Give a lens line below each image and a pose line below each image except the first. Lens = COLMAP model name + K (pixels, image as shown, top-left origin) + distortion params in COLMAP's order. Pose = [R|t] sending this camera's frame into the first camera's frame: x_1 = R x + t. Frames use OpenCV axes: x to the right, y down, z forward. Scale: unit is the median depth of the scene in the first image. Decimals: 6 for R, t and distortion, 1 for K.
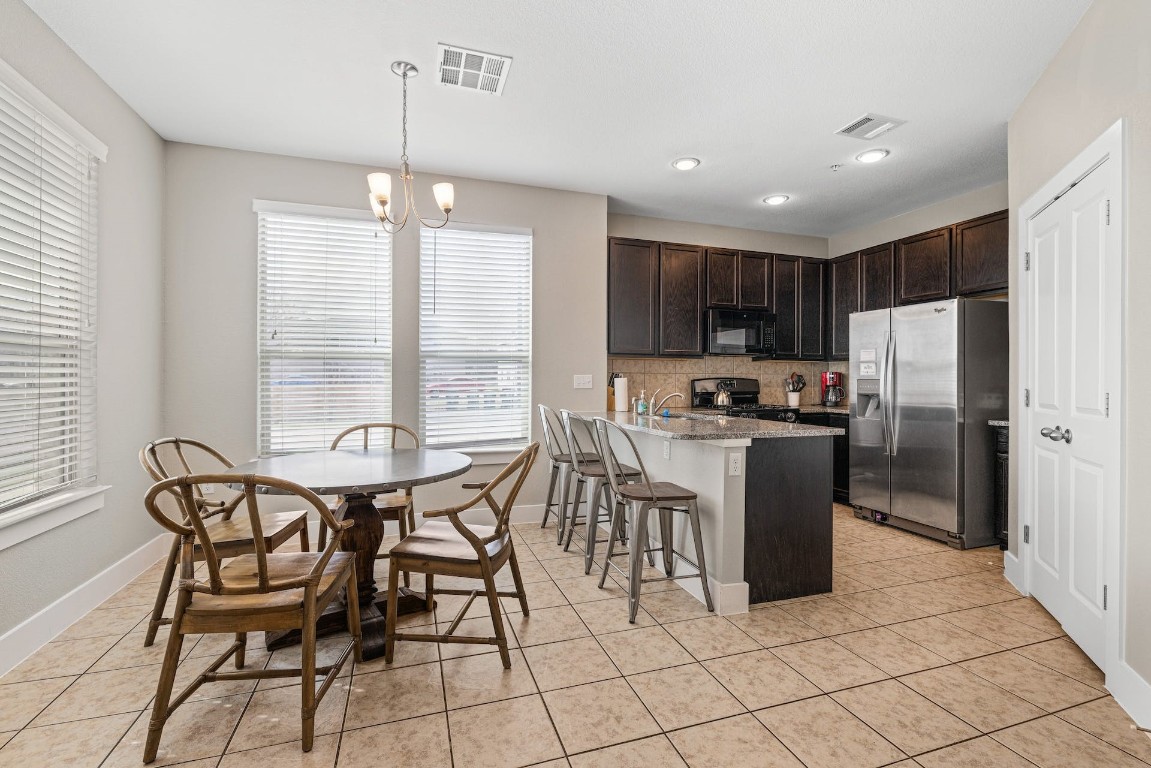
lens RADIAL K [[519.3, 0, 569.6], [0, 519.3, 384.6], [0, 0, 1]] dist [-0.010549, 0.001120]
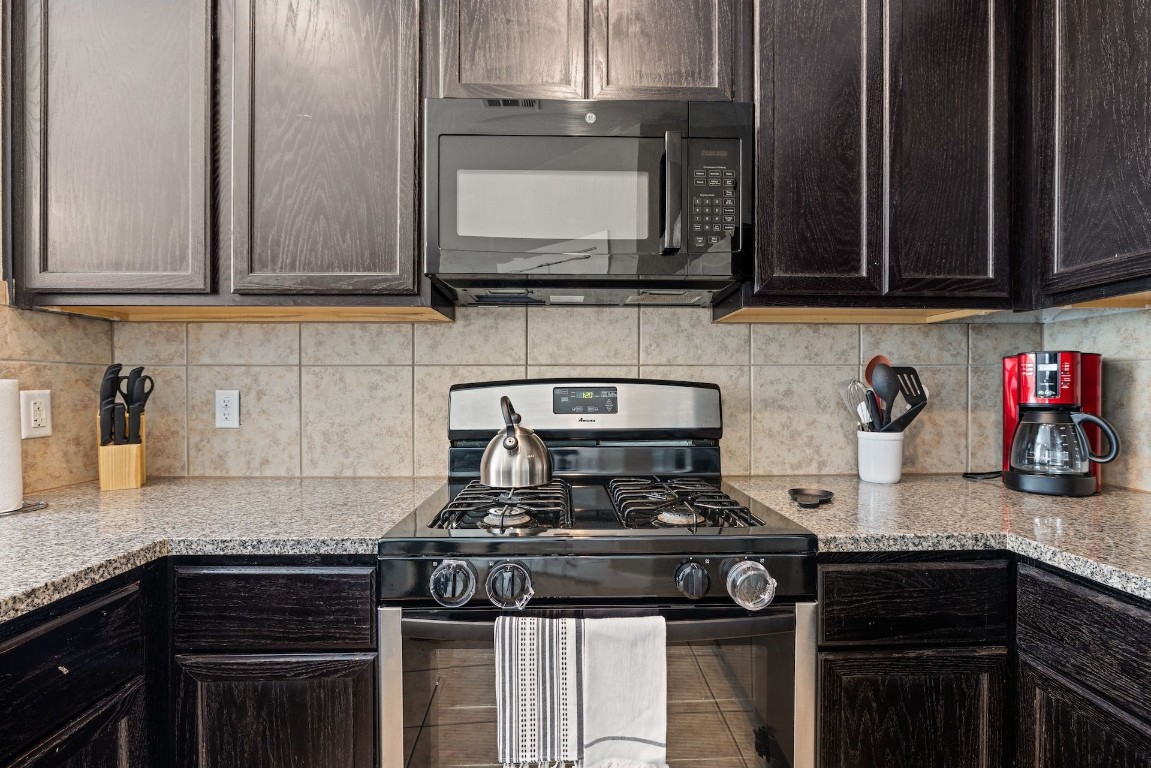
lens RADIAL K [[519.3, 0, 583.8], [0, 519.3, 392.5], [0, 0, 1]] dist [-0.010549, 0.001120]
pose [[0.951659, -0.001267, -0.307152, 0.395464], [0.001303, 0.999999, -0.000088, -0.005795], [0.307152, -0.000316, 0.951660, 0.745782]]
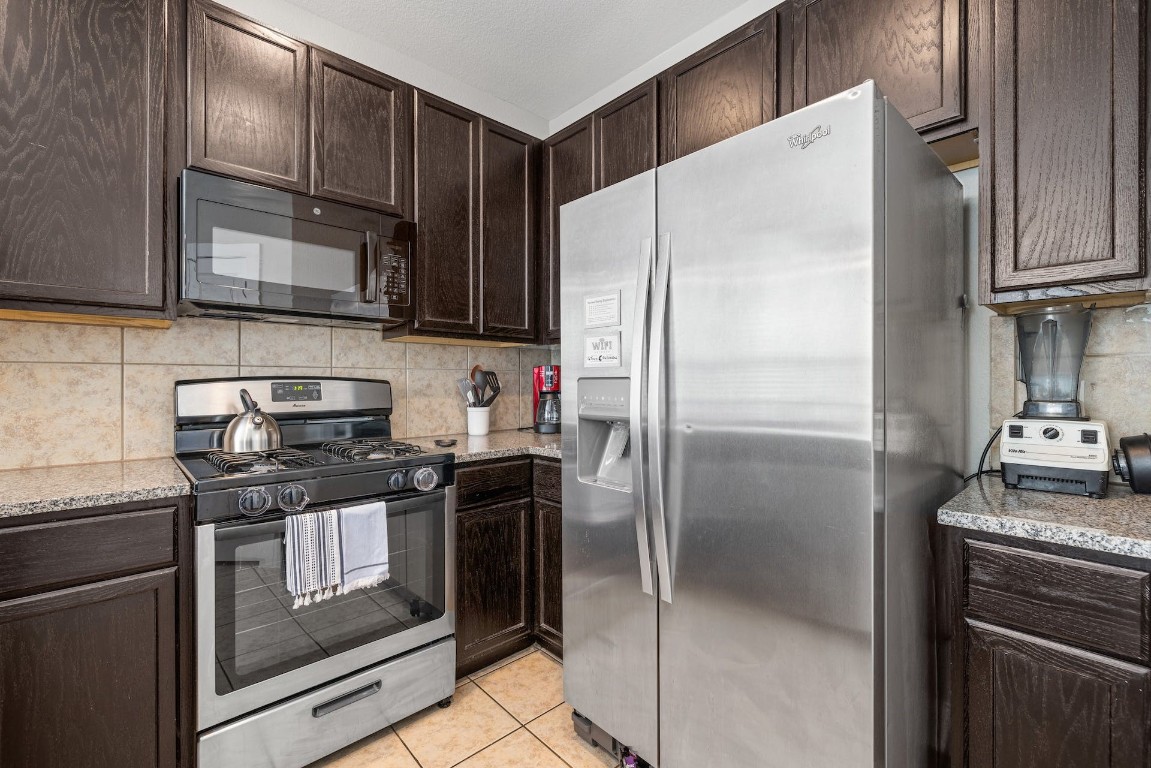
lens RADIAL K [[483.2, 0, 564.1], [0, 483.2, 385.3], [0, 0, 1]] dist [-0.003838, -0.000765]
pose [[0.922912, -0.007031, 0.384948, 0.356521], [0.008501, 0.999962, -0.002118, -0.004039], [-0.384918, 0.005227, 0.922936, 0.589489]]
